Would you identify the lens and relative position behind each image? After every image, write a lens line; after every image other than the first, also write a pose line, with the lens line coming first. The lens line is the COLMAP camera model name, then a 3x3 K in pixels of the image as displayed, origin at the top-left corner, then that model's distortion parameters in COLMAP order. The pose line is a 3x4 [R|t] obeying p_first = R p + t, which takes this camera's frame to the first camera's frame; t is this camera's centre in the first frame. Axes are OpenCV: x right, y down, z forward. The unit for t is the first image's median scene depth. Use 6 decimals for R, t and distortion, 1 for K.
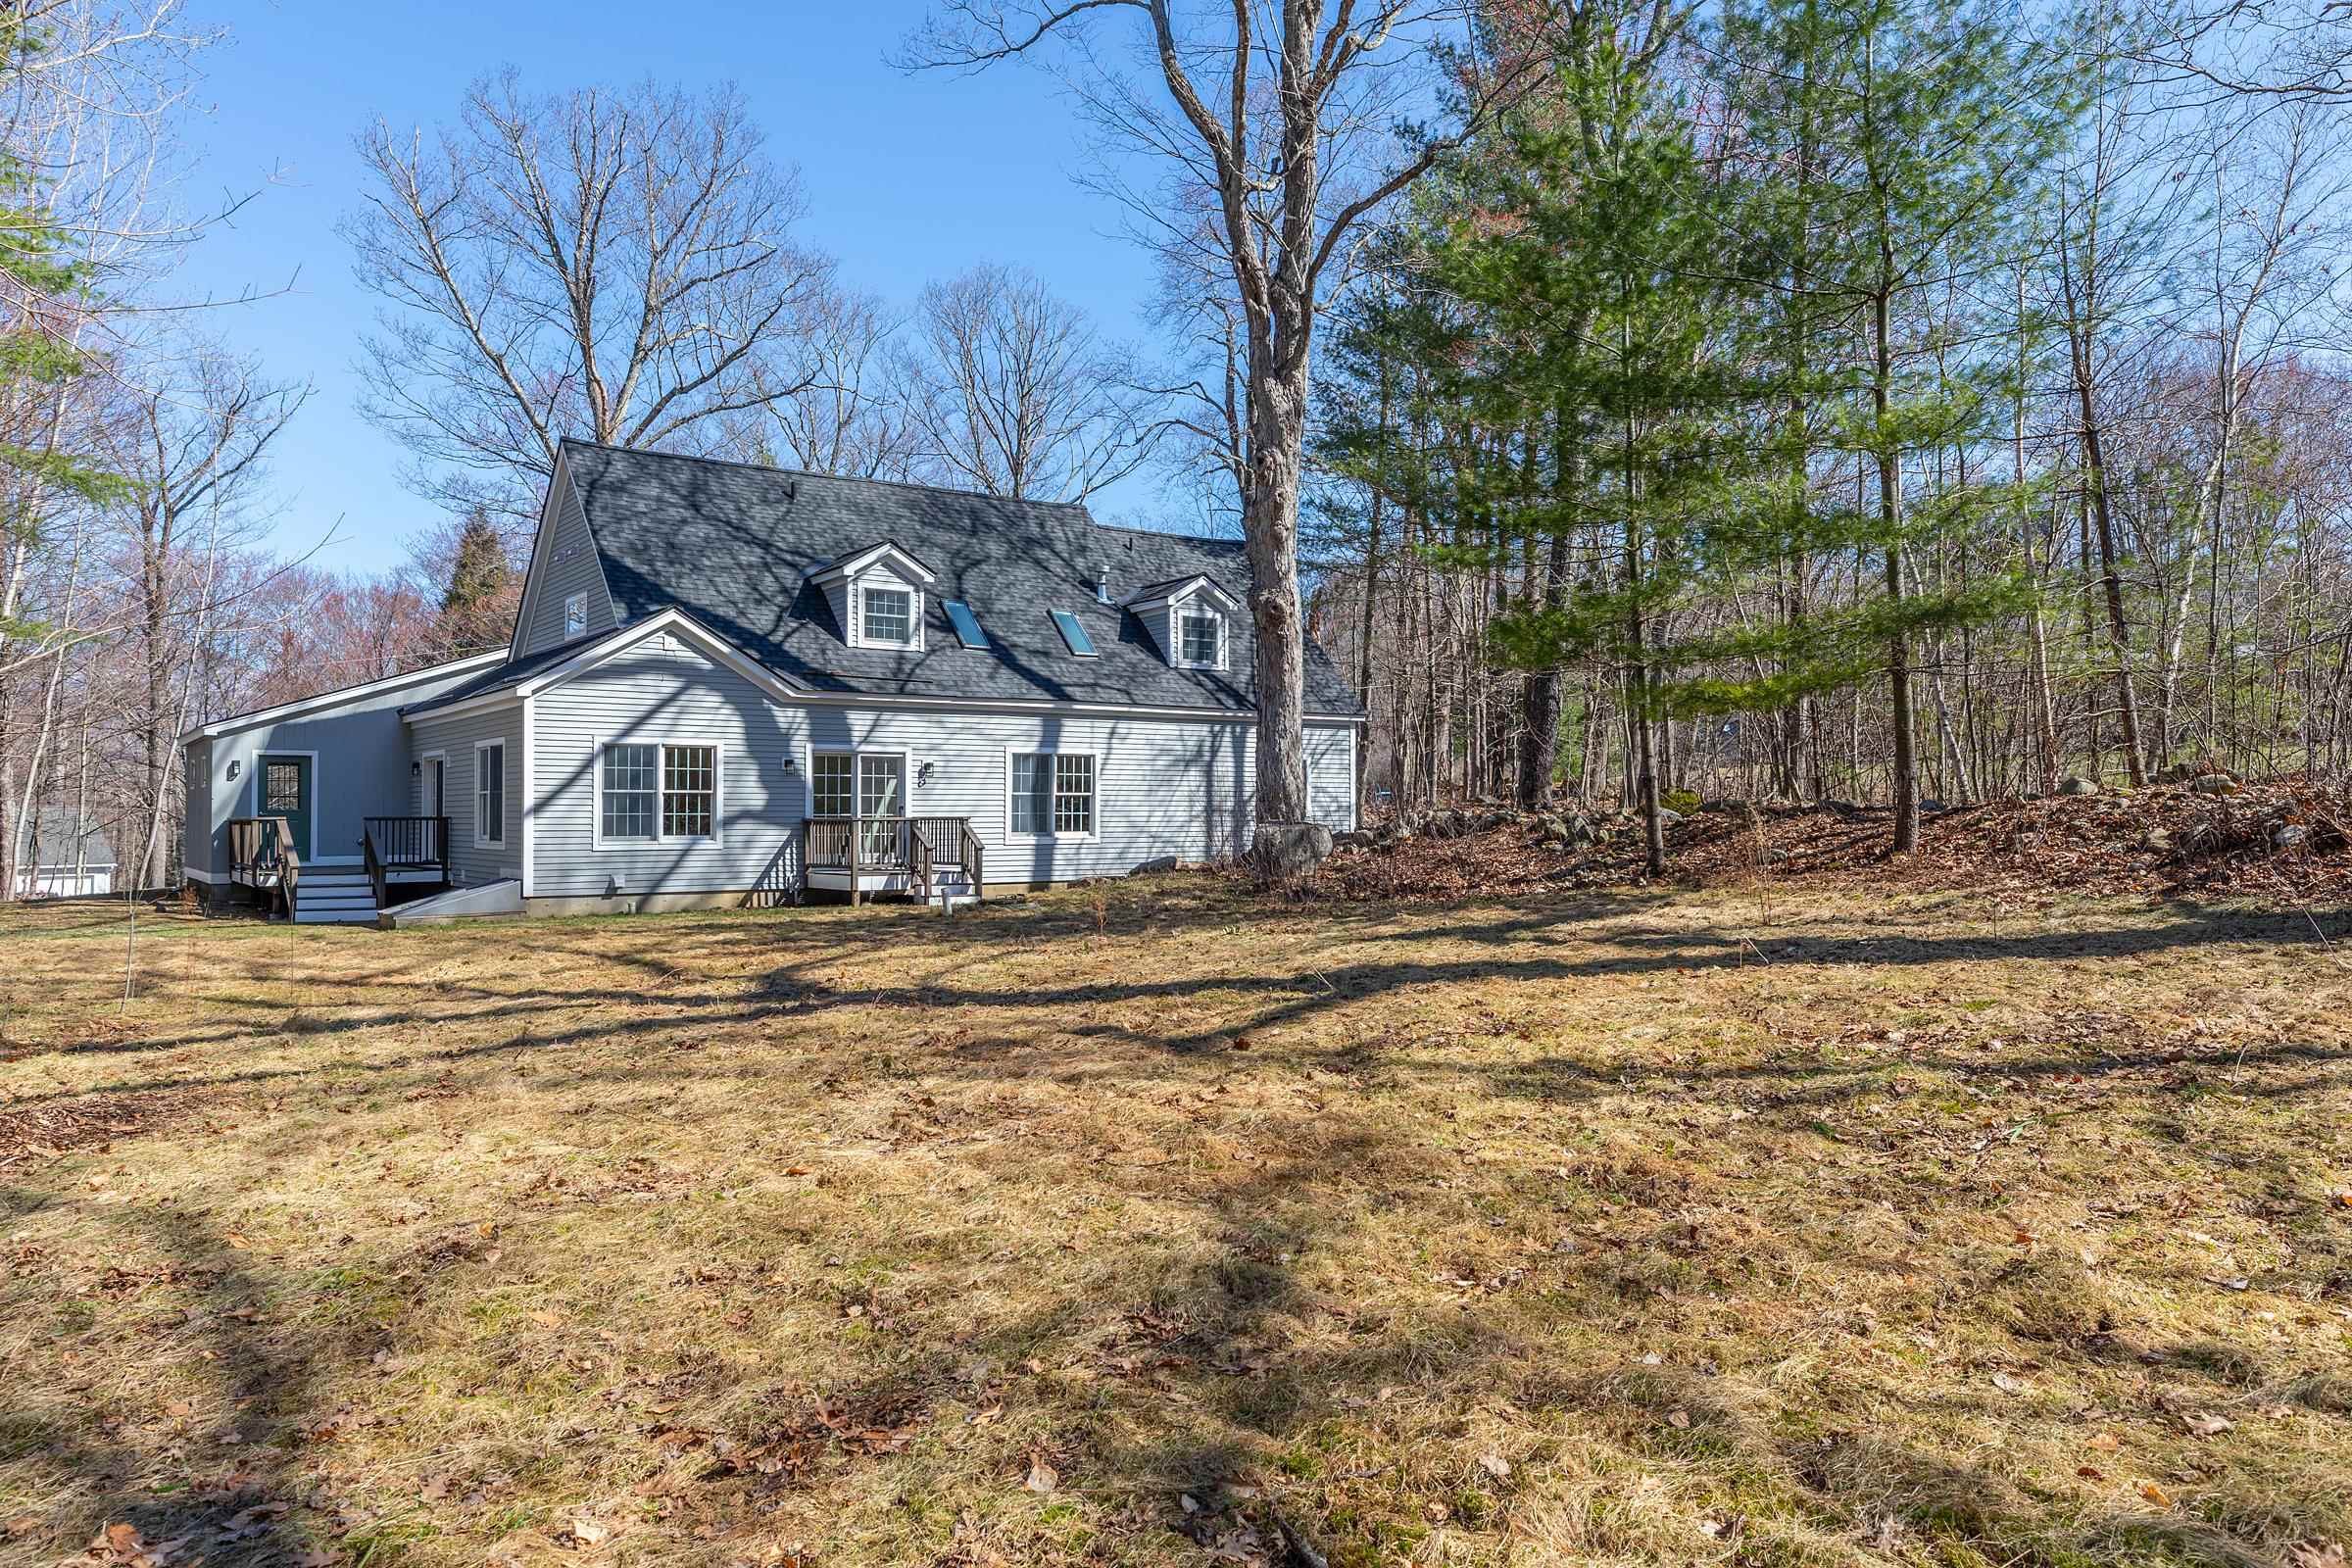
lens RADIAL K [[1614.4, 0, 1177.7], [0, 1614.4, 786.4], [0, 0, 1]] dist [-0.002103, -0.000929]
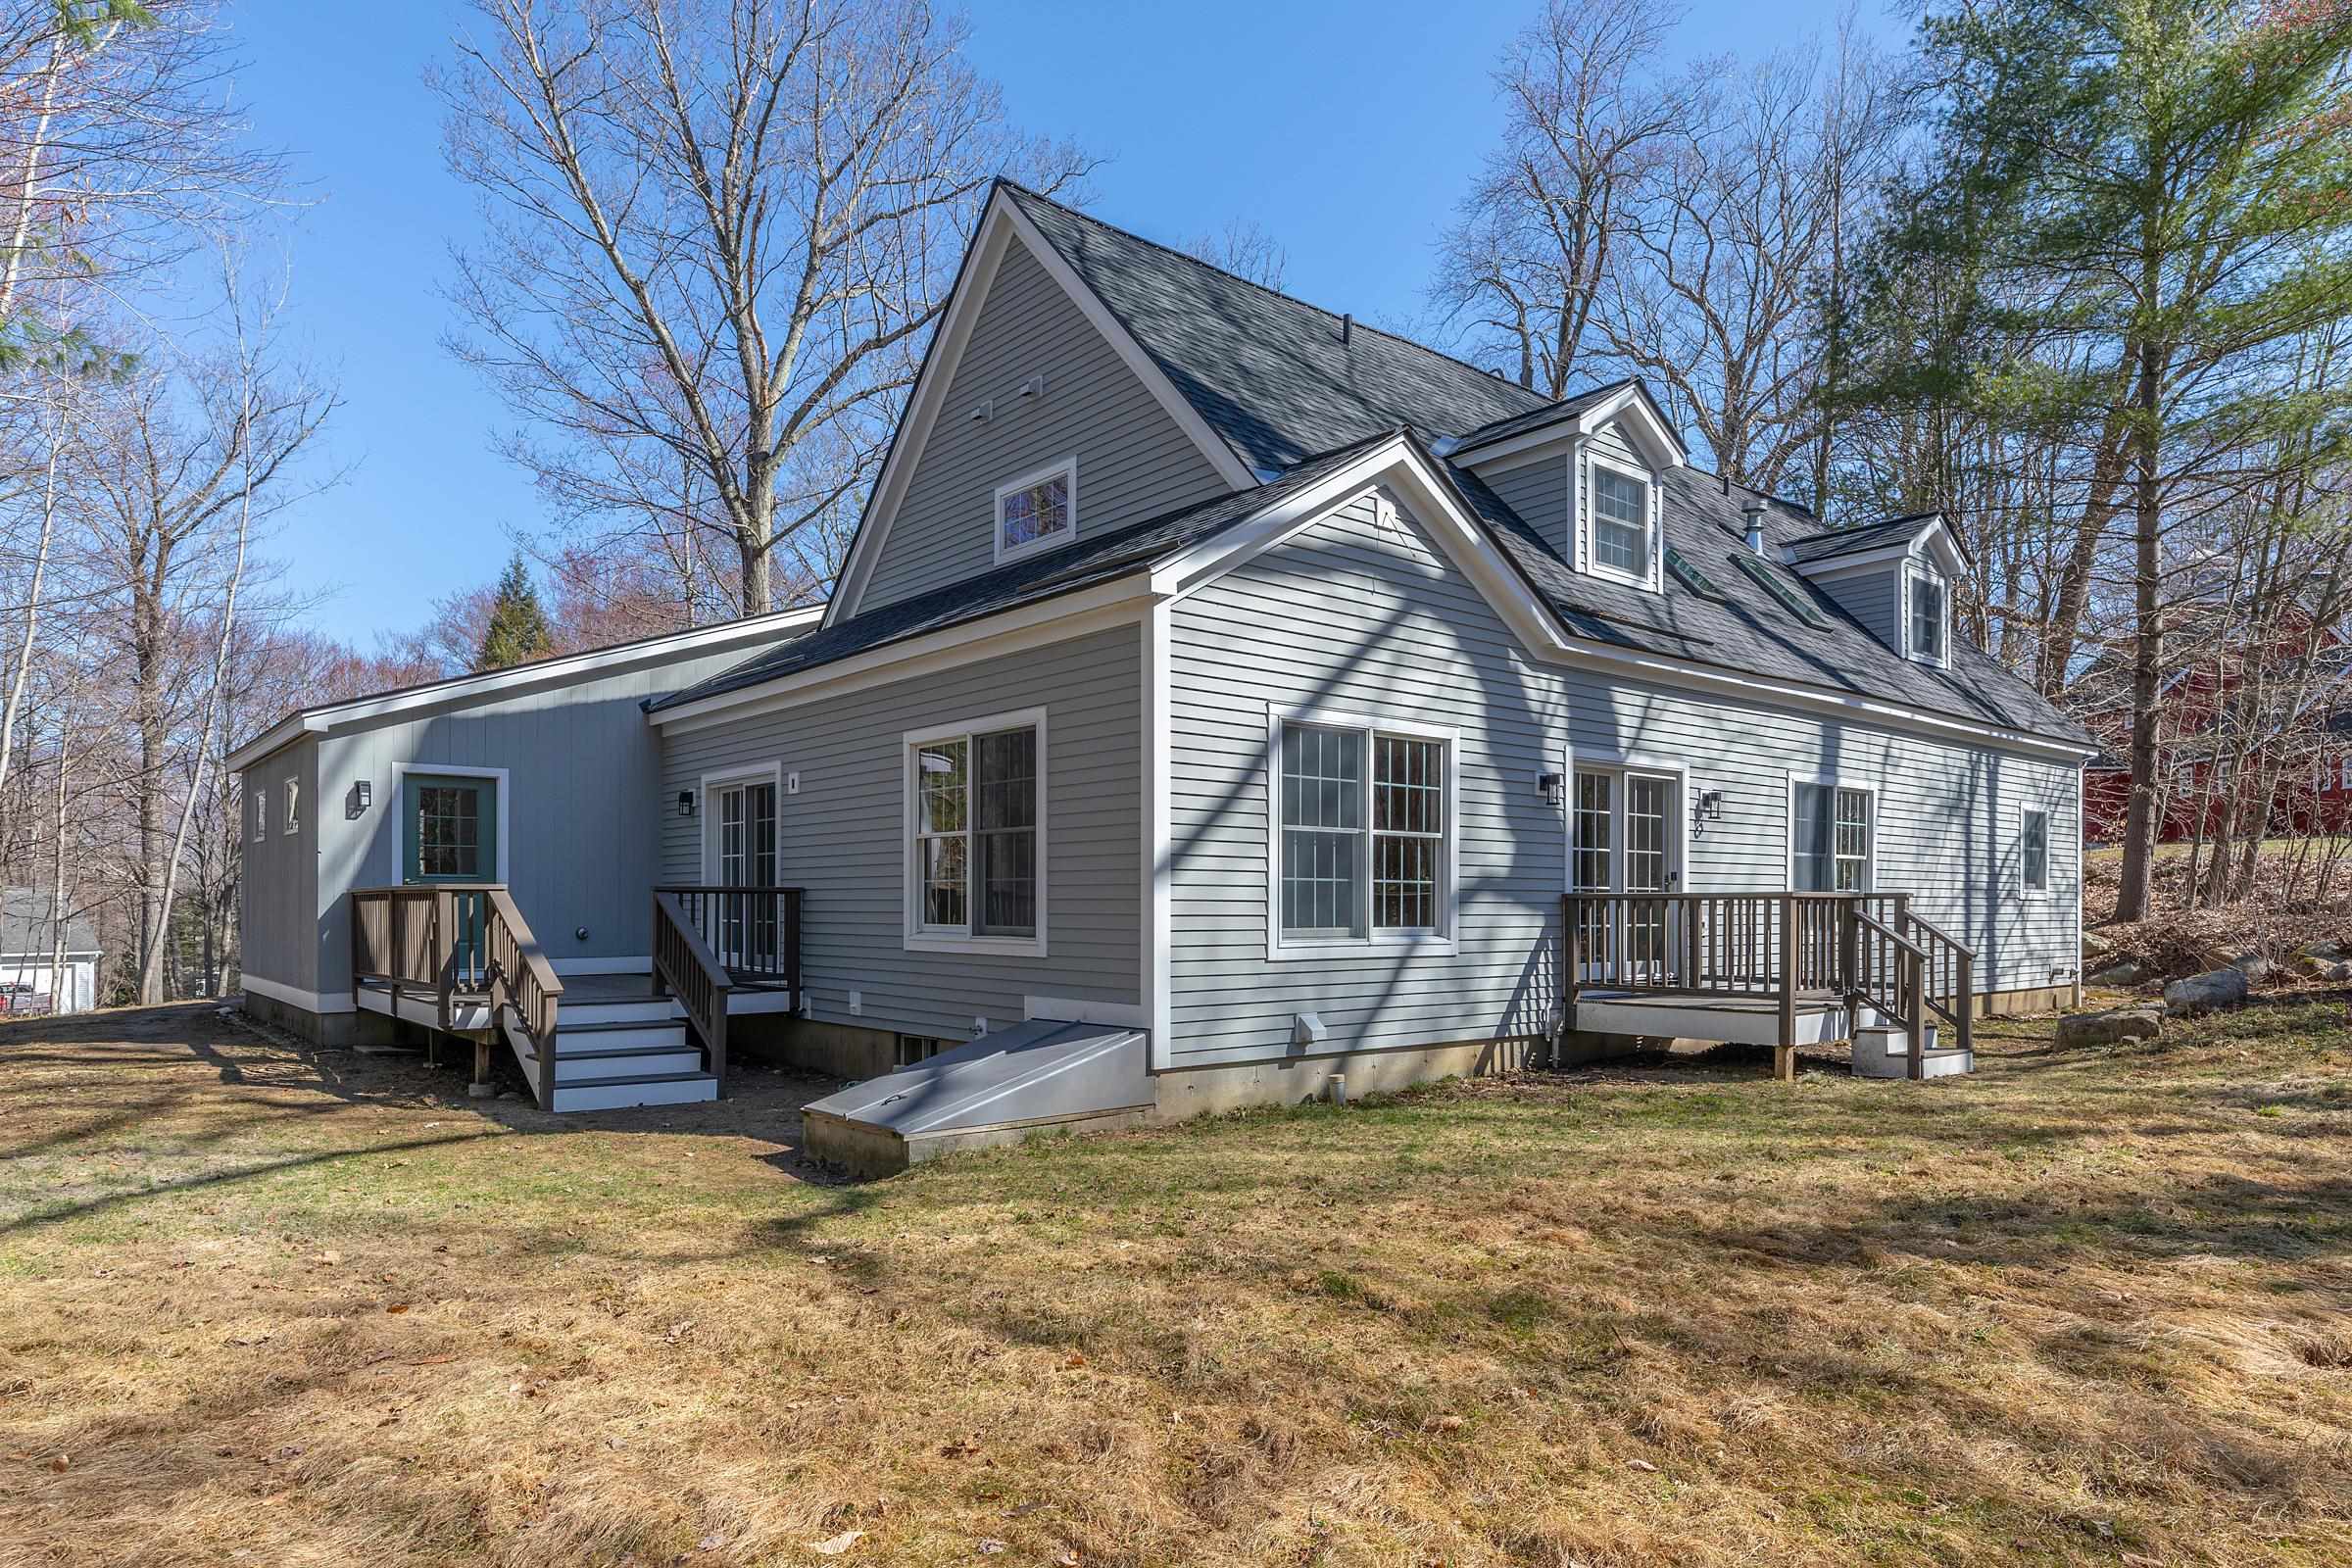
lens RADIAL K [[1401.6, 0, 1148.3], [0, 1401.6, 904.7], [0, 0, 1]] dist [0.001919, 0.000697]
pose [[0.997974, 0.006727, 0.063263, -0.389400], [-0.007737, 0.999846, 0.015742, 0.017501], [-0.063147, -0.016200, 0.997873, 0.573246]]
